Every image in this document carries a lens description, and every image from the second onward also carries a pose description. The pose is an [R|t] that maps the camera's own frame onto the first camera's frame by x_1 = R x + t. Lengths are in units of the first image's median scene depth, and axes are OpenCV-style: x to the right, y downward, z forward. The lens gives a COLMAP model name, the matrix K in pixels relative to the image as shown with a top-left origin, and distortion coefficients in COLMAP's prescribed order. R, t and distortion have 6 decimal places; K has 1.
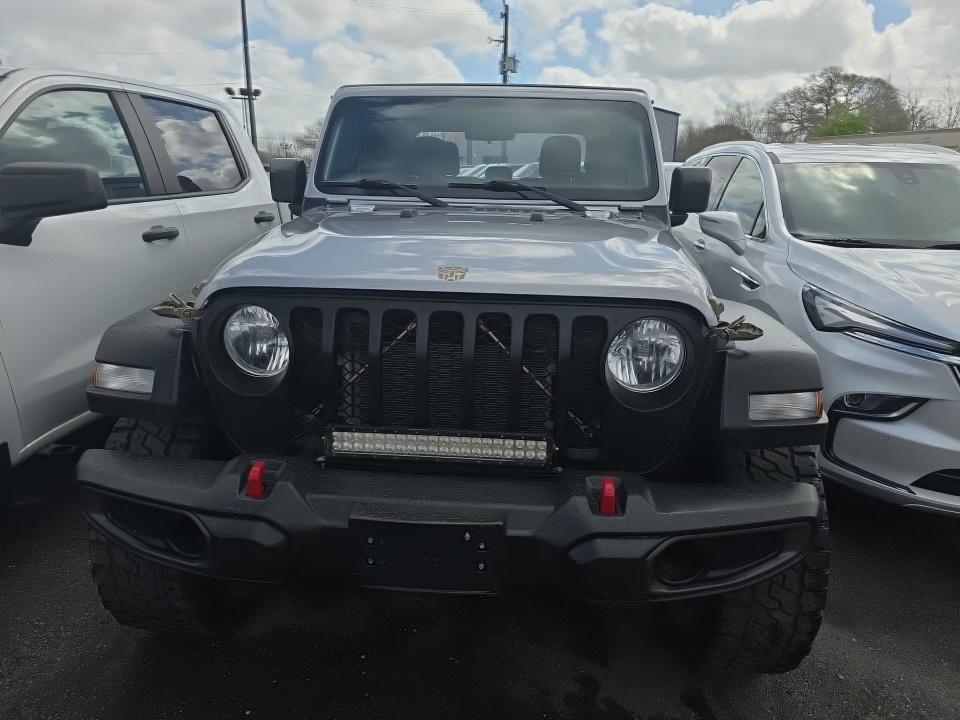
lens RADIAL K [[647.5, 0, 470.4], [0, 647.5, 372.7], [0, 0, 1]] dist [0.018775, 0.002063]
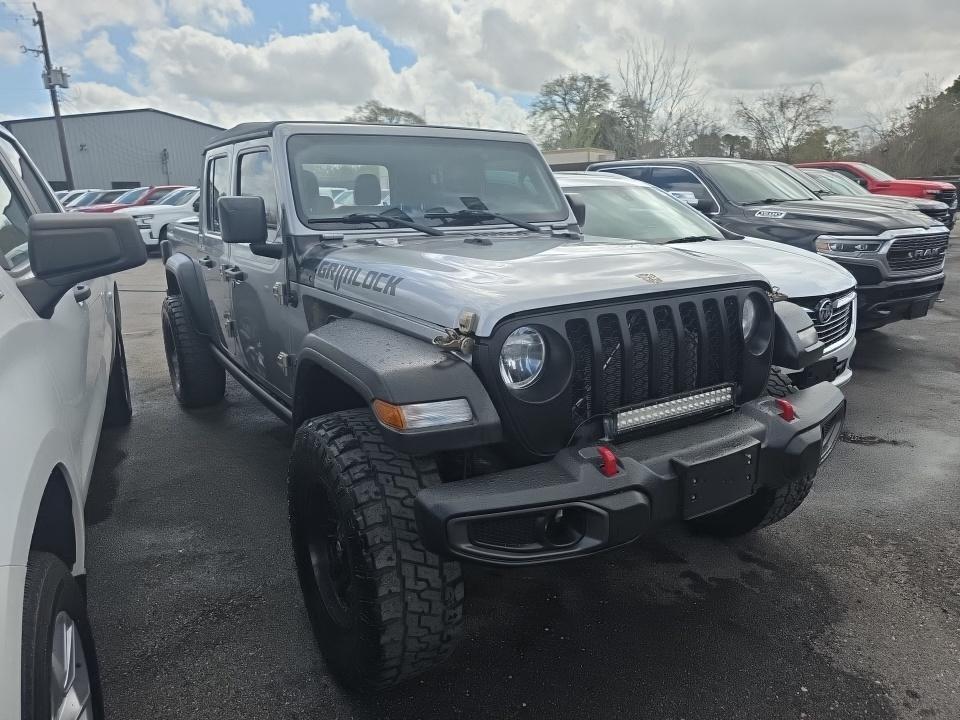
lens RADIAL K [[643.5, 0, 482.6], [0, 643.5, 357.2], [0, 0, 1]] dist [0.043254, -0.034926]
pose [[0.814302, -0.172585, 0.554190, -0.630764], [0.201289, 0.979488, 0.009266, -0.045842], [-0.544422, 0.104007, 0.832338, 0.058896]]
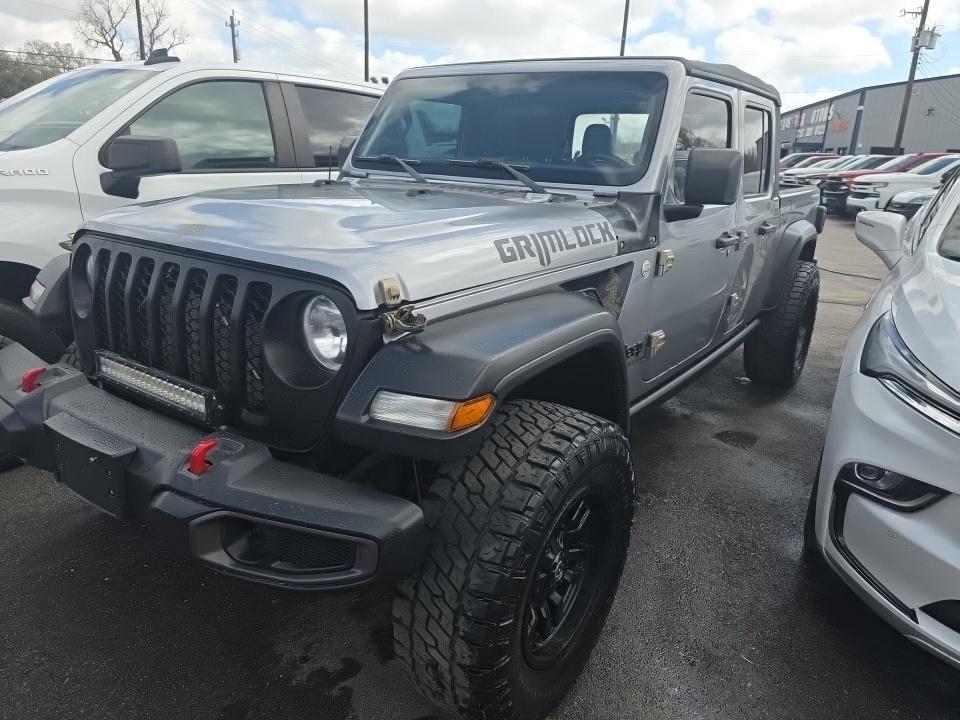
lens RADIAL K [[643.5, 0, 482.6], [0, 643.5, 357.2], [0, 0, 1]] dist [0.043254, -0.034926]
pose [[0.870319, 0.166356, -0.463542, 0.554654], [-0.169355, 0.984916, 0.035497, -0.038854], [0.462455, 0.047609, 0.885364, 0.157601]]
